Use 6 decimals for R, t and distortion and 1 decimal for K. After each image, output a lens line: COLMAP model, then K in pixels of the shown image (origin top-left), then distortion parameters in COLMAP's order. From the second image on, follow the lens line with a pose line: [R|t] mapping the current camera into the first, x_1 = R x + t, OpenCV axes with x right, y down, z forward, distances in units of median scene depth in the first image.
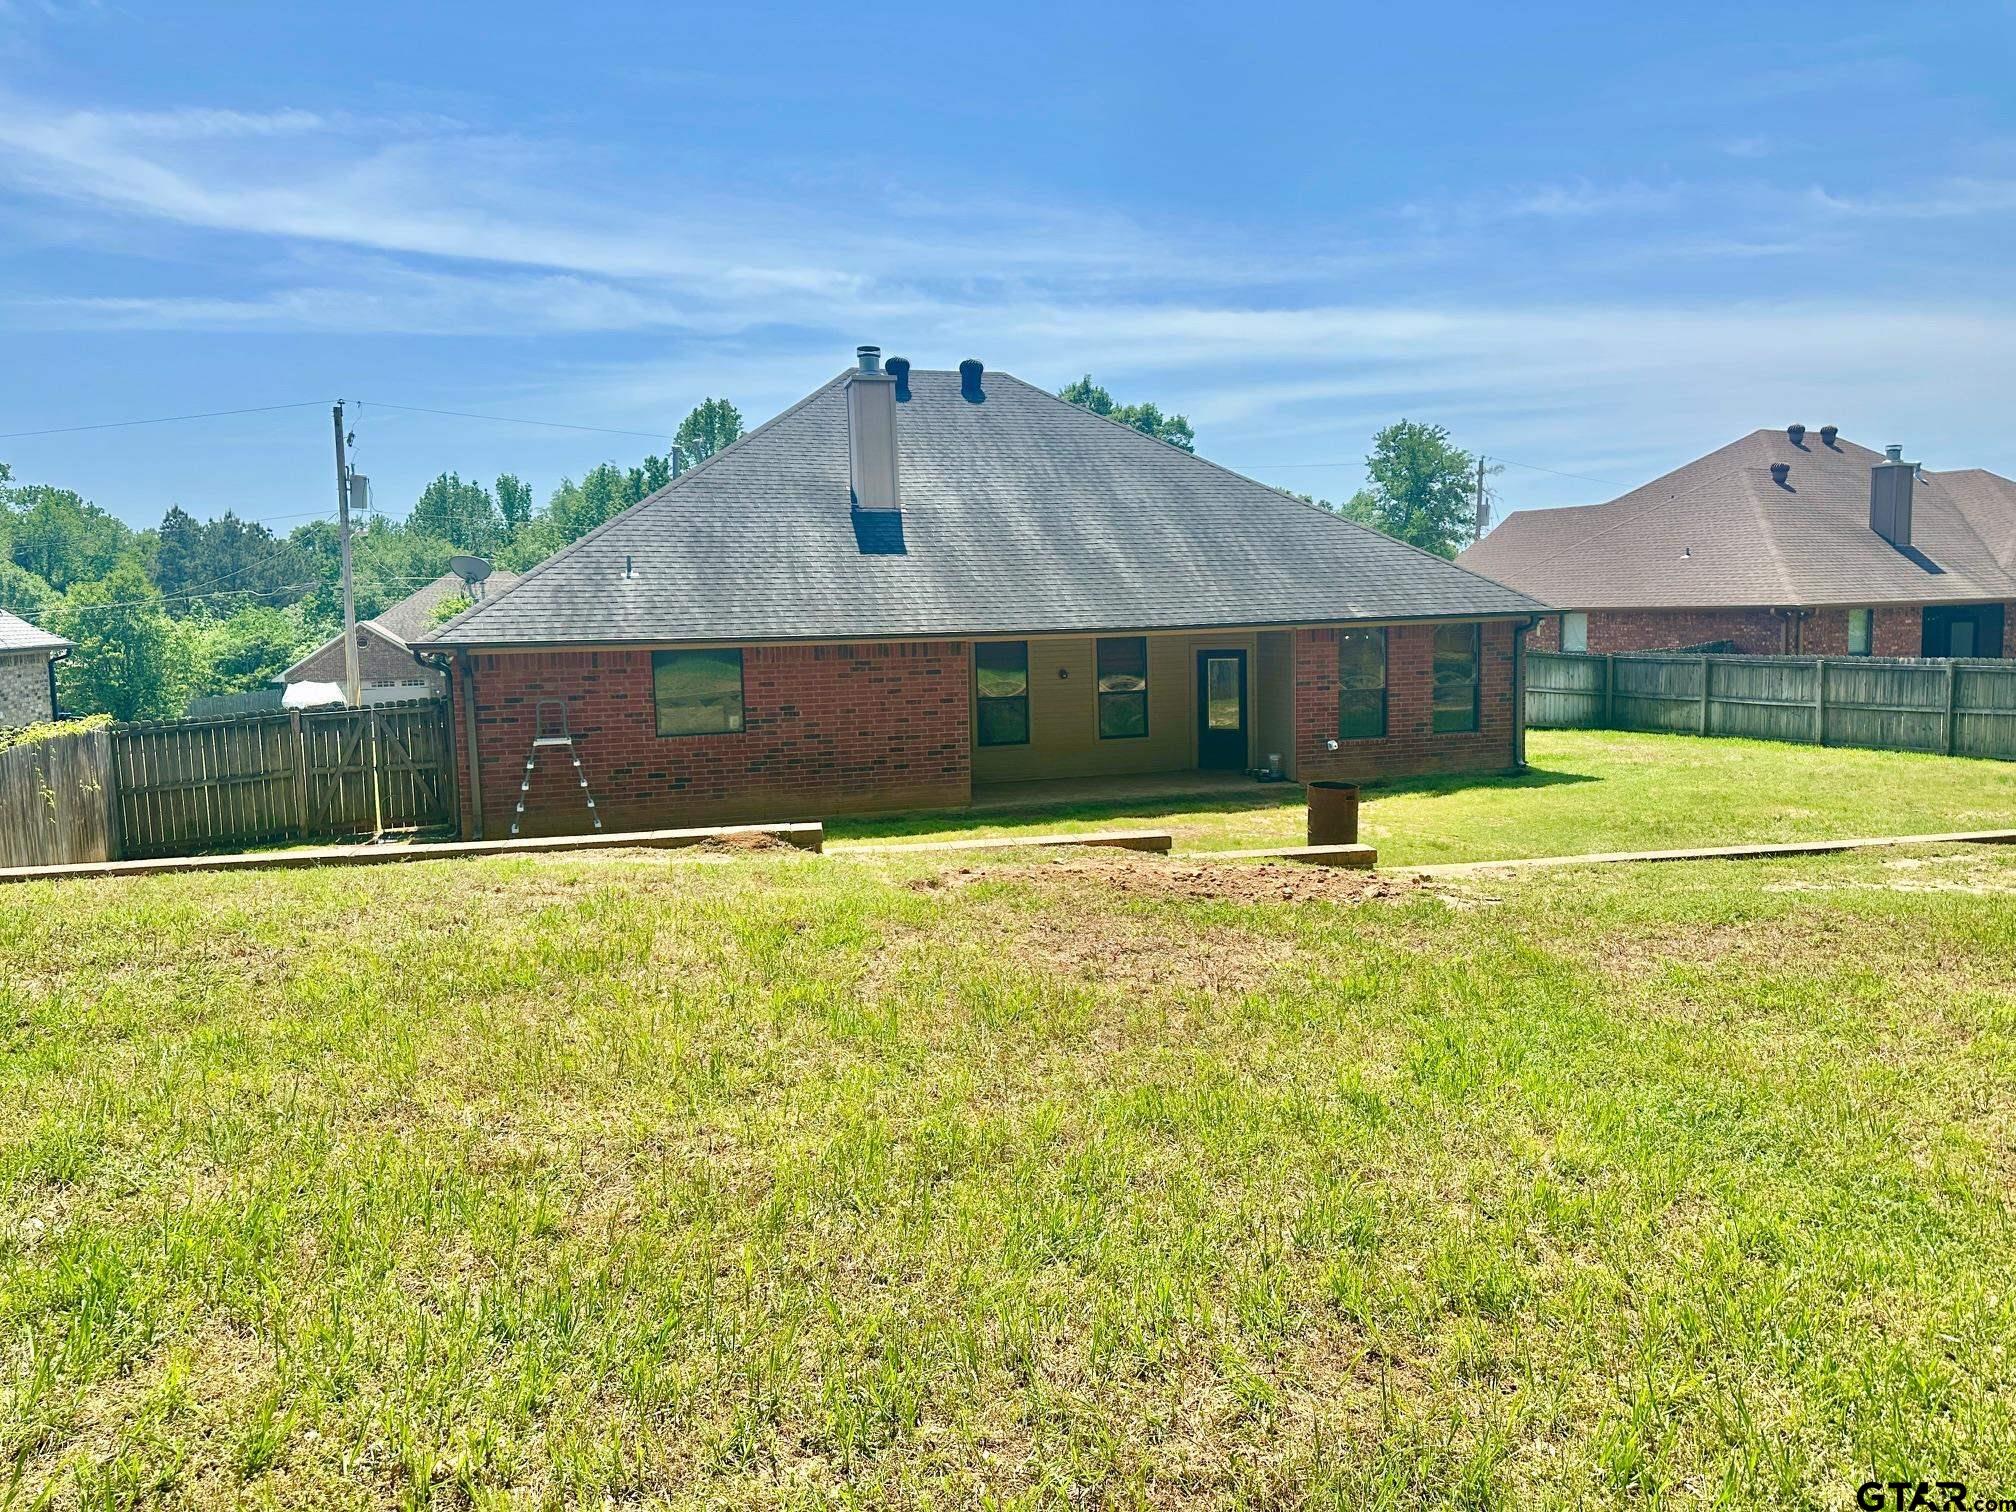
lens RADIAL K [[1446.8, 0, 1008.0], [0, 1446.8, 756.0], [0, 0, 1]] dist [0.070368, -0.084297]
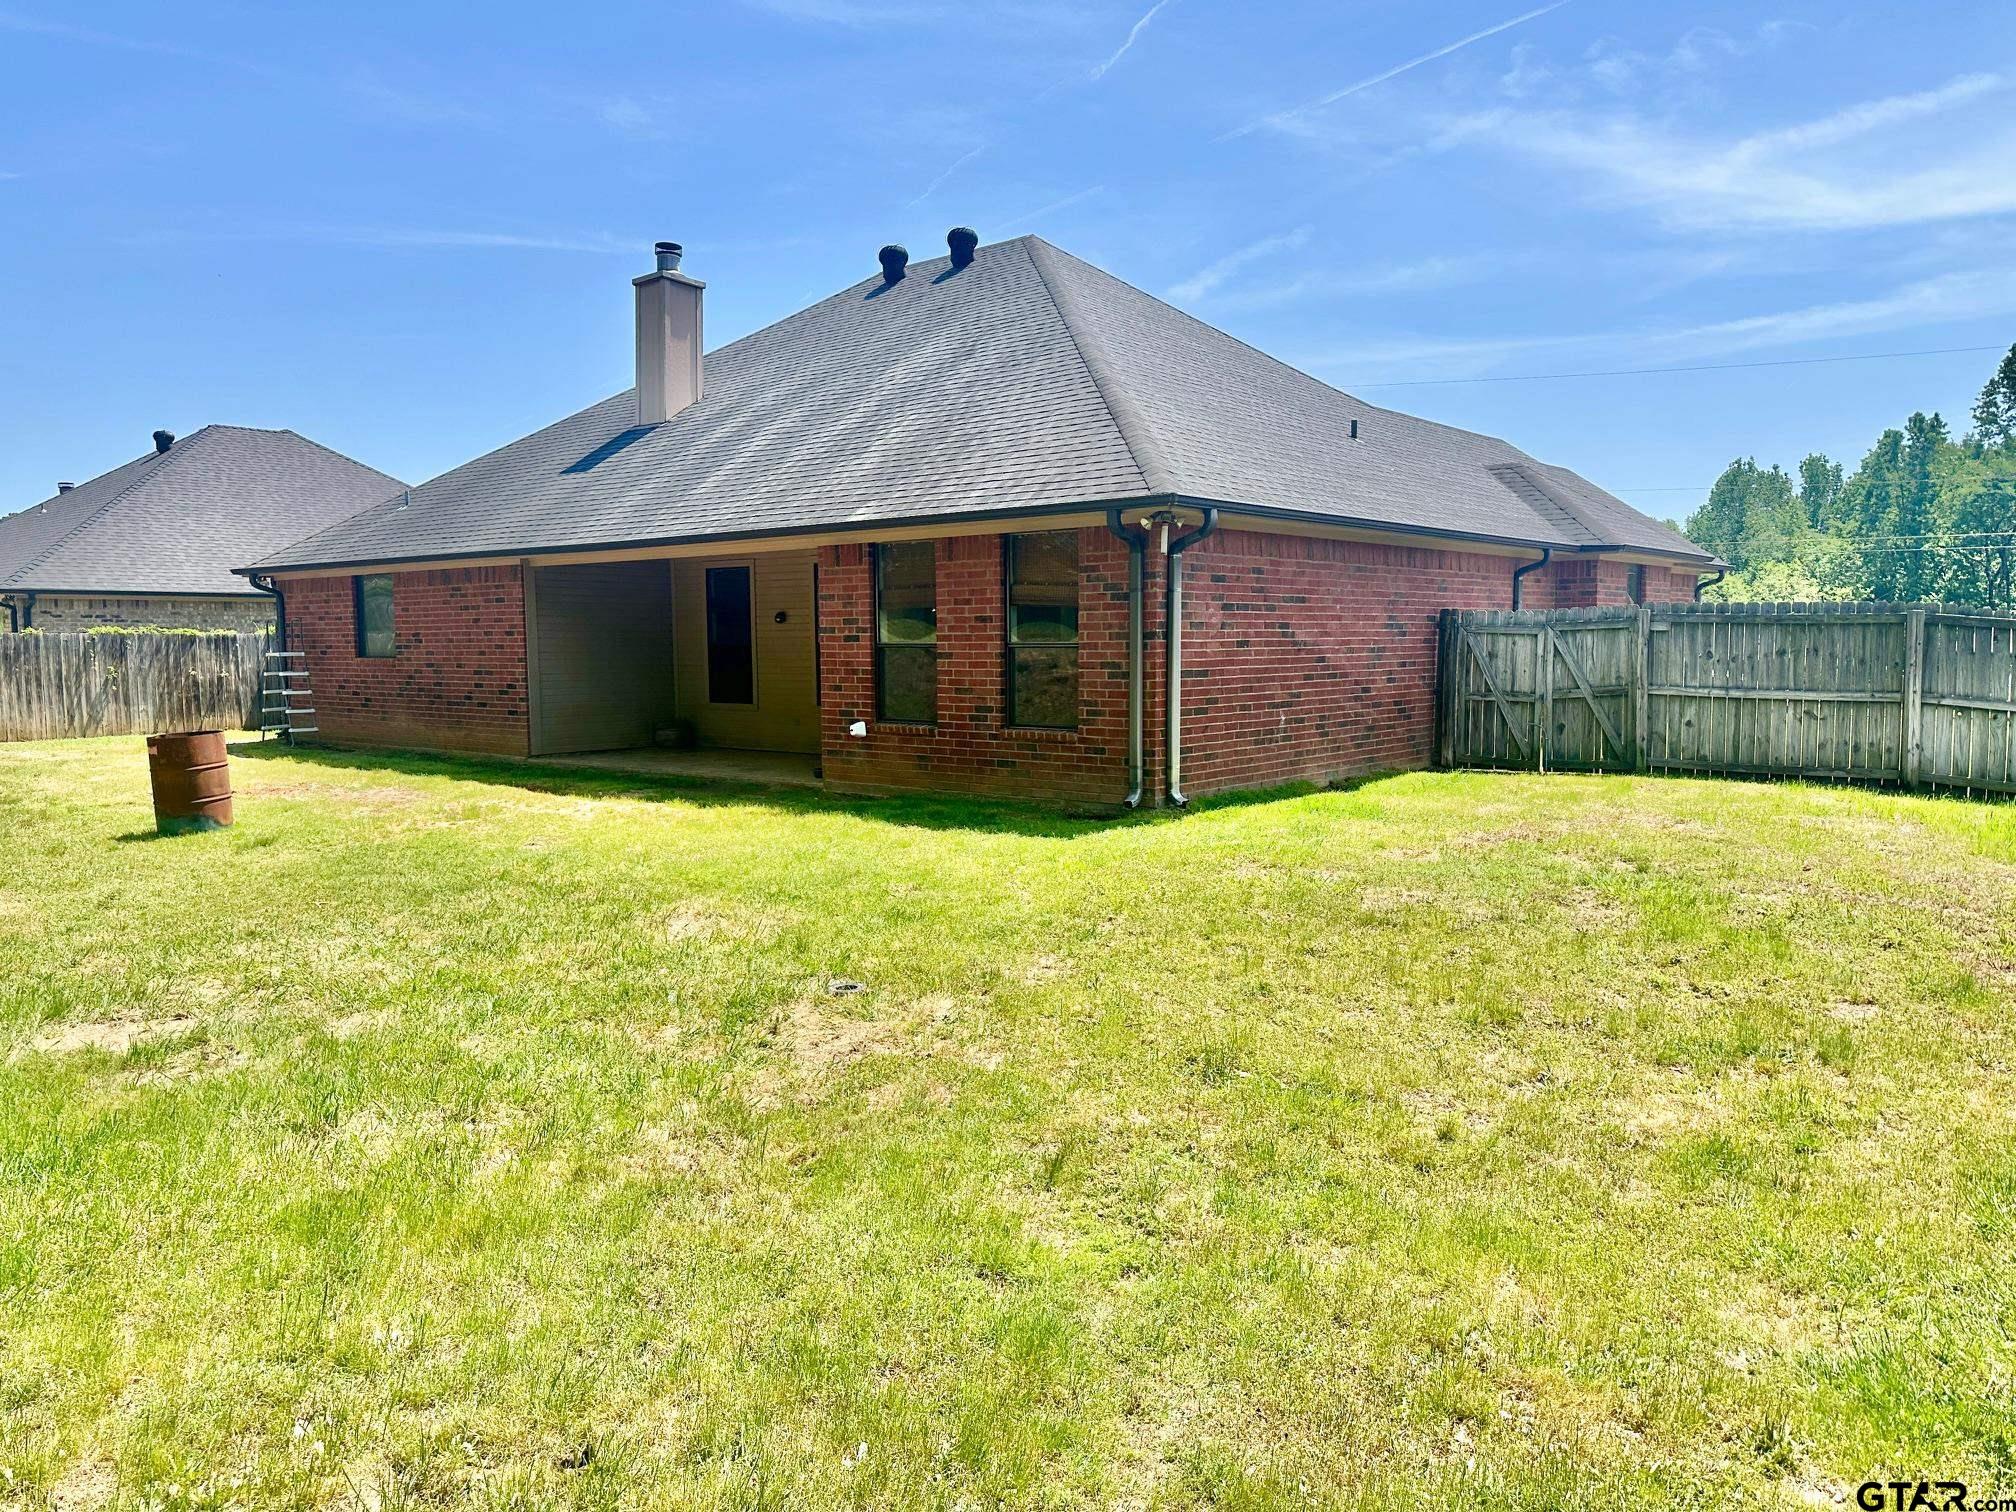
lens RADIAL K [[1446.8, 0, 1008.0], [0, 1446.8, 756.0], [0, 0, 1]] dist [0.070368, -0.084297]
pose [[0.539183, 0.089279, -0.837443, 0.794865], [-0.097041, 0.994328, 0.043526, -0.029564], [0.836579, 0.057797, 0.544789, 0.712076]]
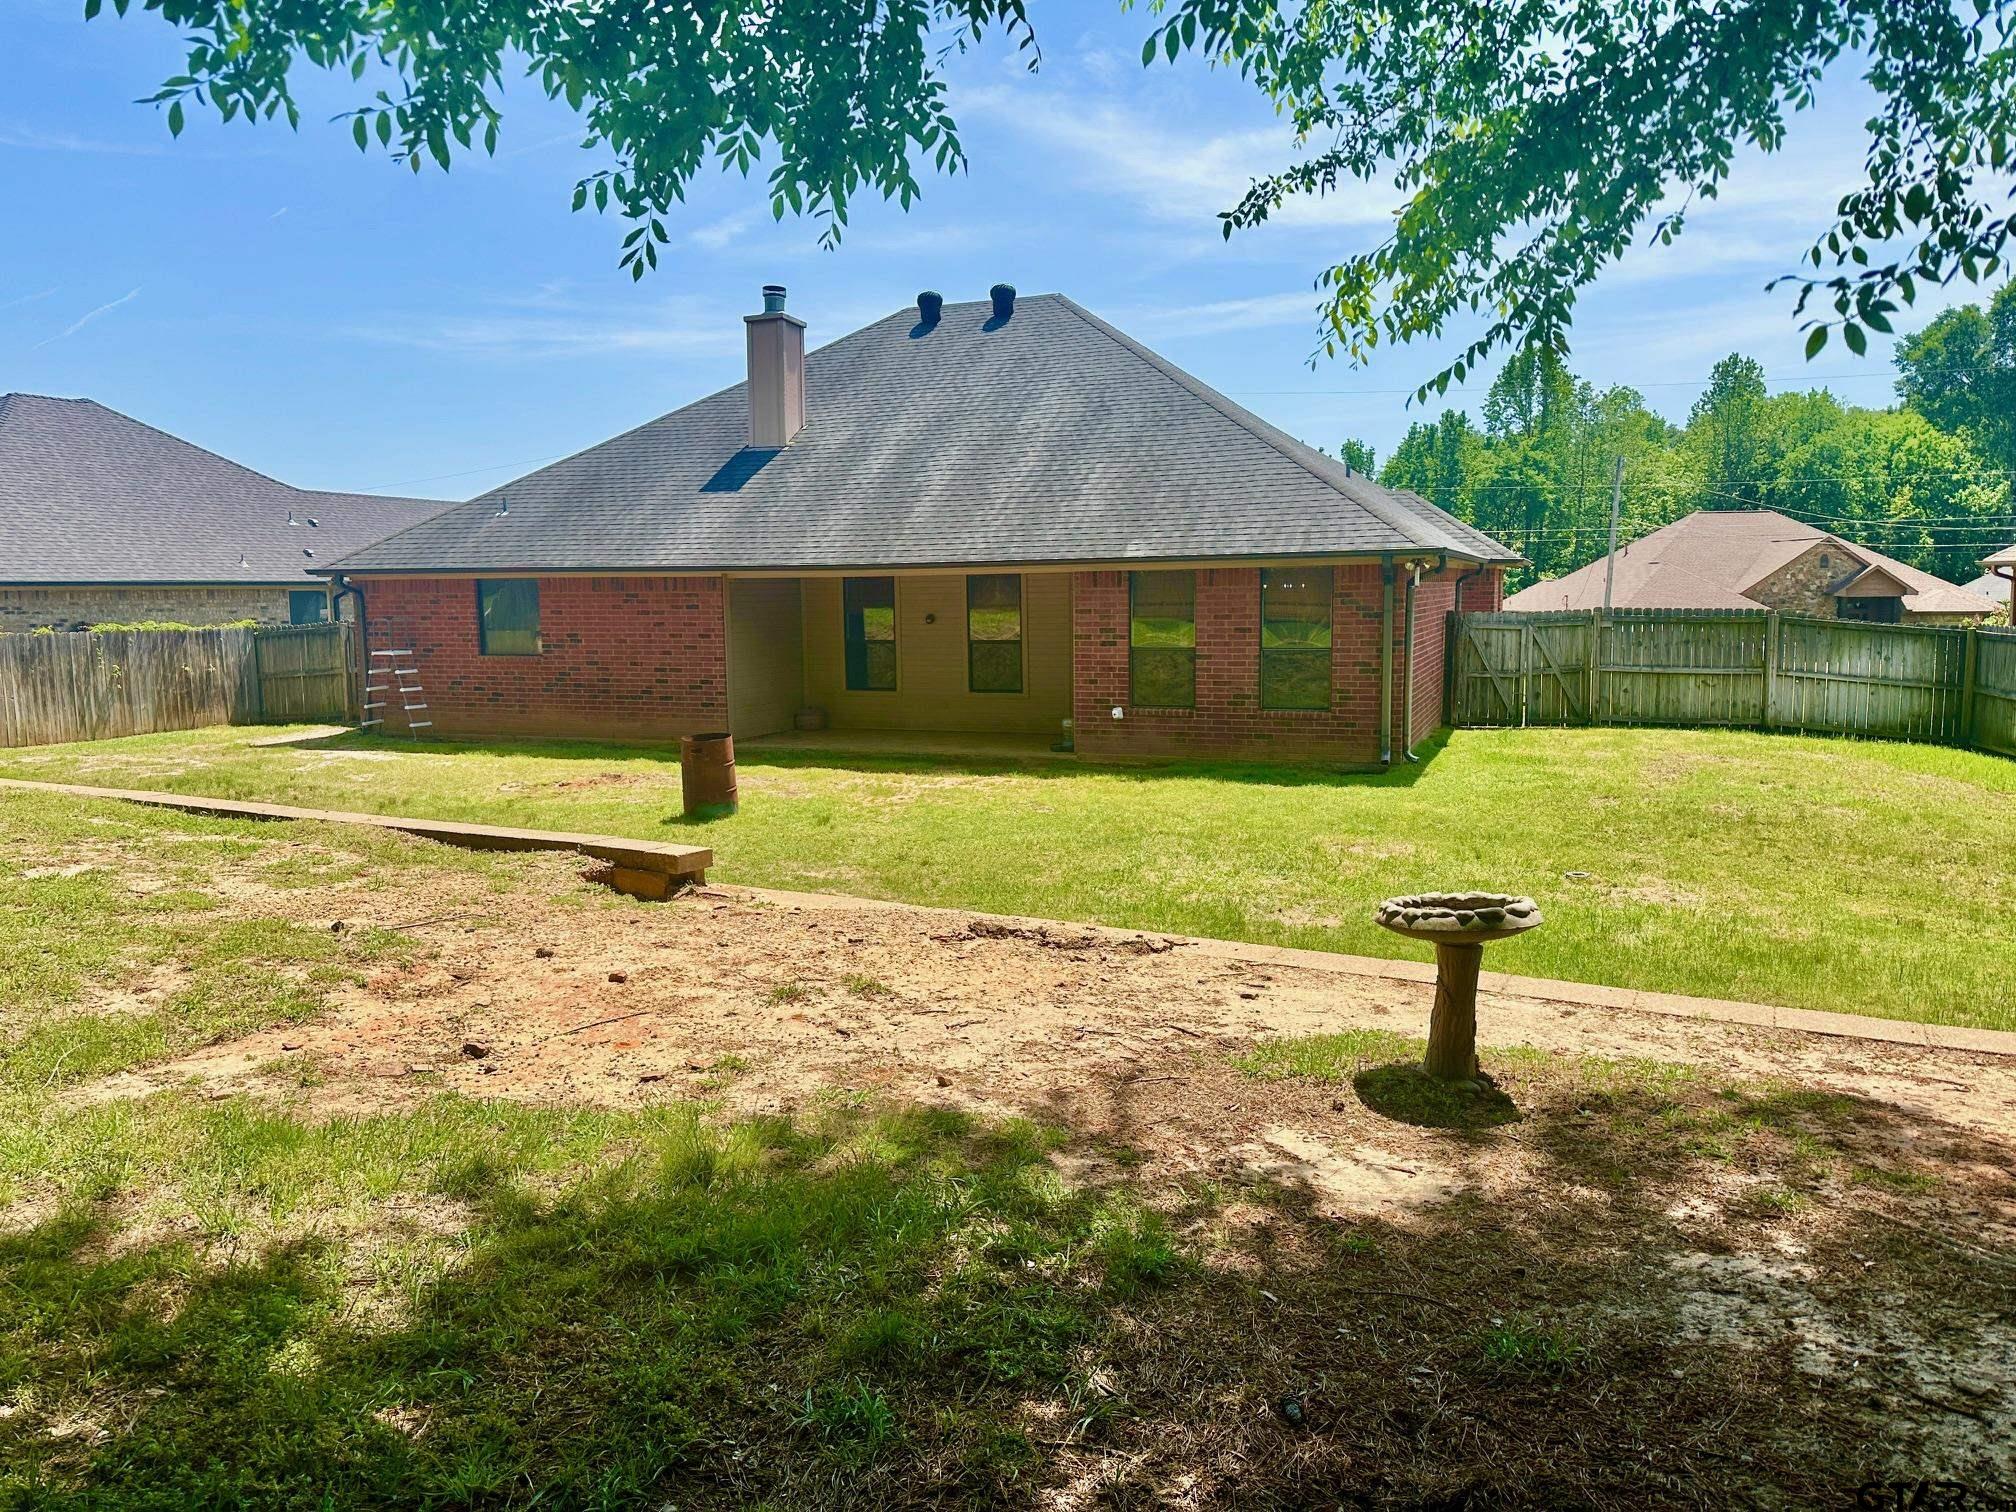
lens RADIAL K [[1446.8, 0, 1008.0], [0, 1446.8, 756.0], [0, 0, 1]] dist [0.070368, -0.084297]
pose [[0.775862, 0.089237, -0.624559, 0.695724], [-0.075165, 0.995970, 0.048930, -0.018682], [0.626409, 0.008982, 0.779443, 0.318861]]
